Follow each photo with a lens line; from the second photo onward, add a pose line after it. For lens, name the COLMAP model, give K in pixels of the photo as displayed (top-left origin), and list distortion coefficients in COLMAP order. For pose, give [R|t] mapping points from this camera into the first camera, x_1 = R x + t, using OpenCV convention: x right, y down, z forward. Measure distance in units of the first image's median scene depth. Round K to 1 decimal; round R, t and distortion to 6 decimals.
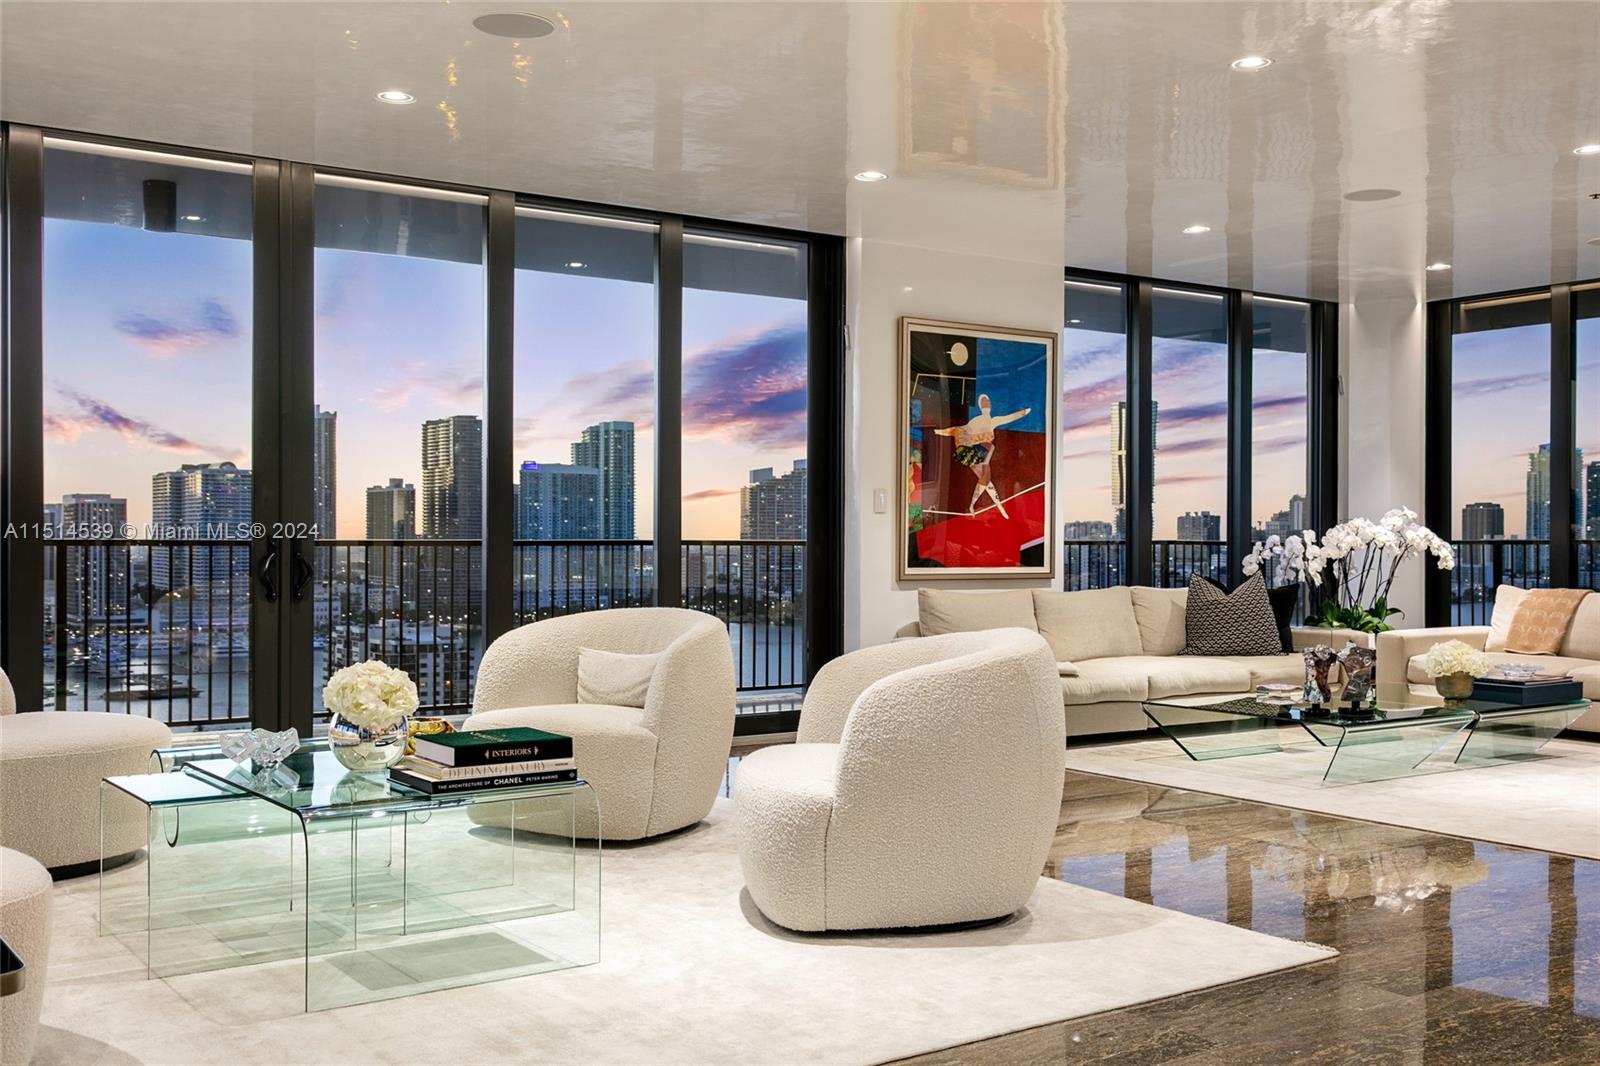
lens RADIAL K [[1626.5, 0, 800.0], [0, 1626.5, 533.0], [0, 0, 1]] dist [0.021863, -0.004385]
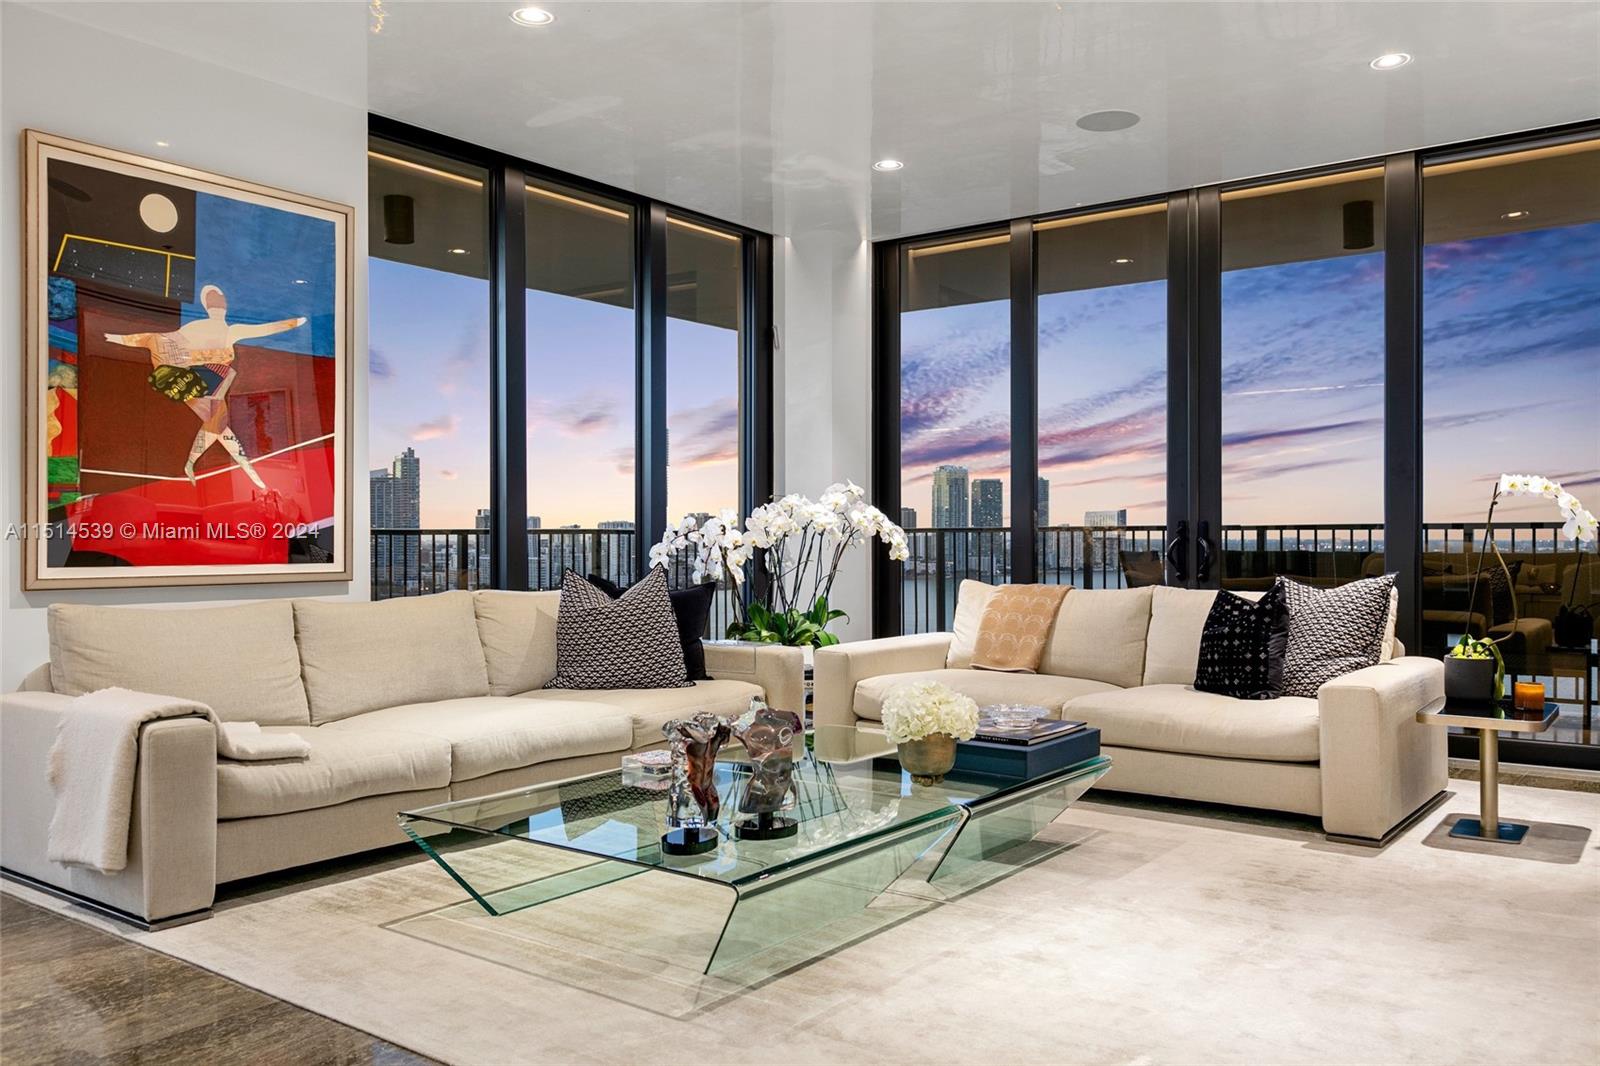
lens RADIAL K [[1273.9, 0, 800.0], [0, 1273.9, 533.0], [0, 0, 1]] dist [-0.227523, 0.730200]
pose [[0.950173, -0.003469, 0.311703, 0.167216], [0.003054, 0.999994, 0.001821, 0.008217], [-0.311707, -0.000778, 0.950178, 0.452559]]
